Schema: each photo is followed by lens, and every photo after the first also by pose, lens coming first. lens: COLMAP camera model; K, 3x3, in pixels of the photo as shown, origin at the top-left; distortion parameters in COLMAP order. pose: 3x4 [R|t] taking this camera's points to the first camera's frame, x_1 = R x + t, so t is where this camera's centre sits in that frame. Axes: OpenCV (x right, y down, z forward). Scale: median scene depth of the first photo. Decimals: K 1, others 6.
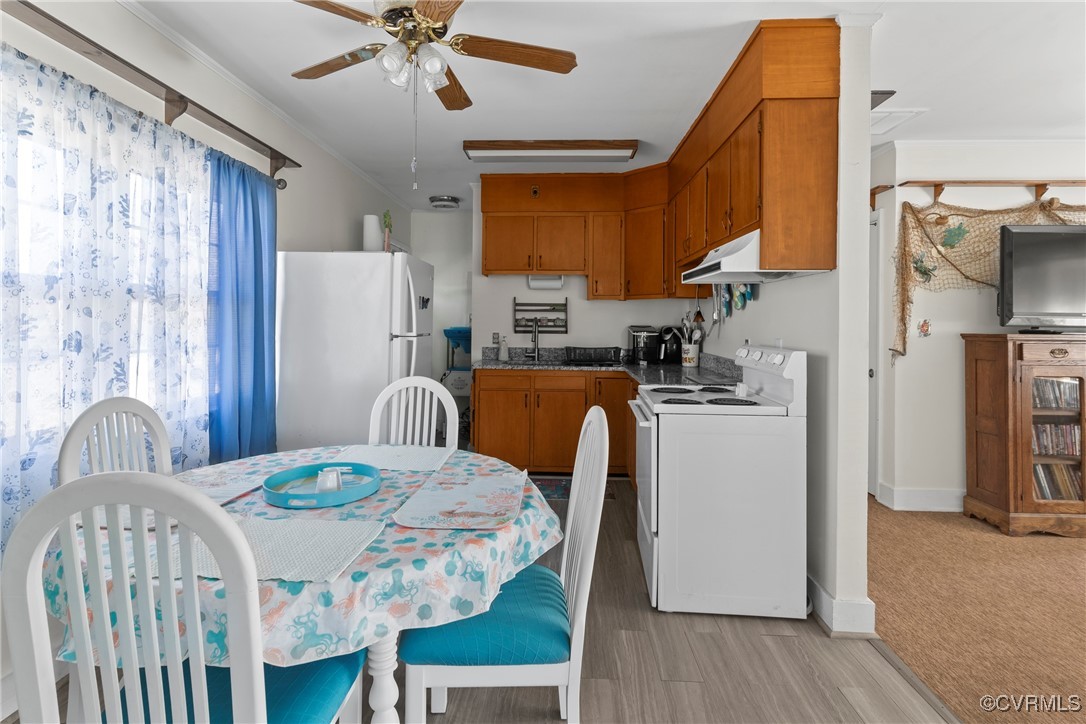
lens RADIAL K [[537.7, 0, 536.2], [0, 537.7, 318.6], [0, 0, 1]] dist [0.012043, -0.002278]
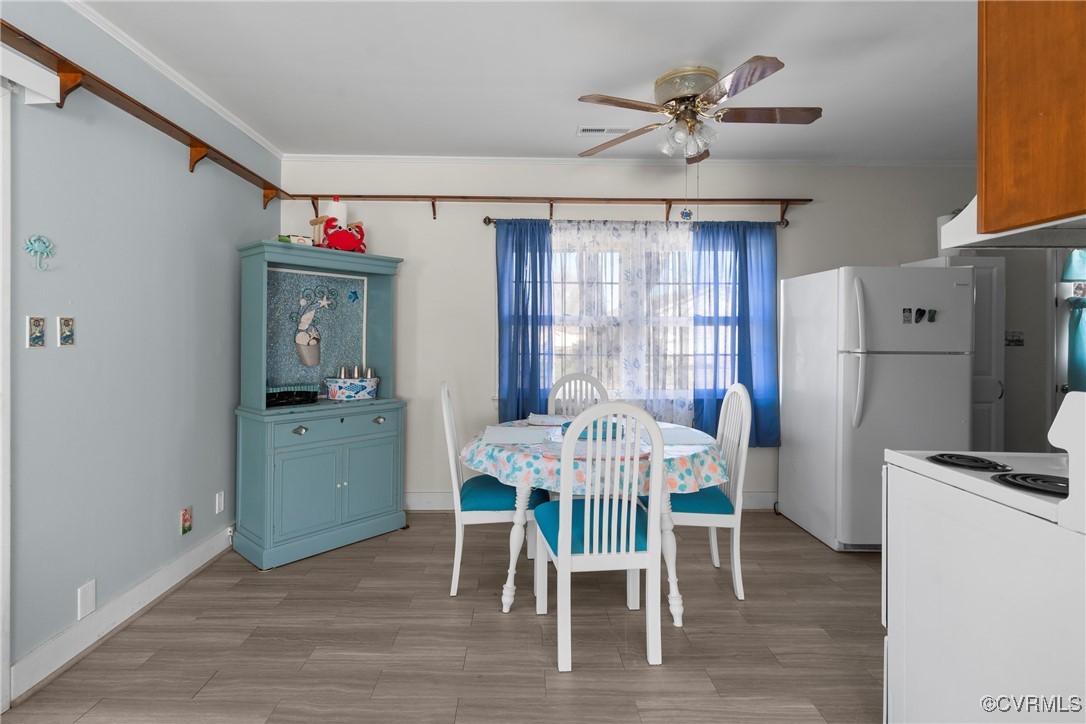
lens RADIAL K [[537.7, 0, 536.0], [0, 537.7, 339.0], [0, 0, 1]] dist [0.012043, -0.002278]
pose [[0.056648, -0.004002, -0.998386, 0.887316], [-0.000583, 0.999992, -0.004042, 0.016797], [0.998394, 0.000811, 0.056646, 0.484345]]
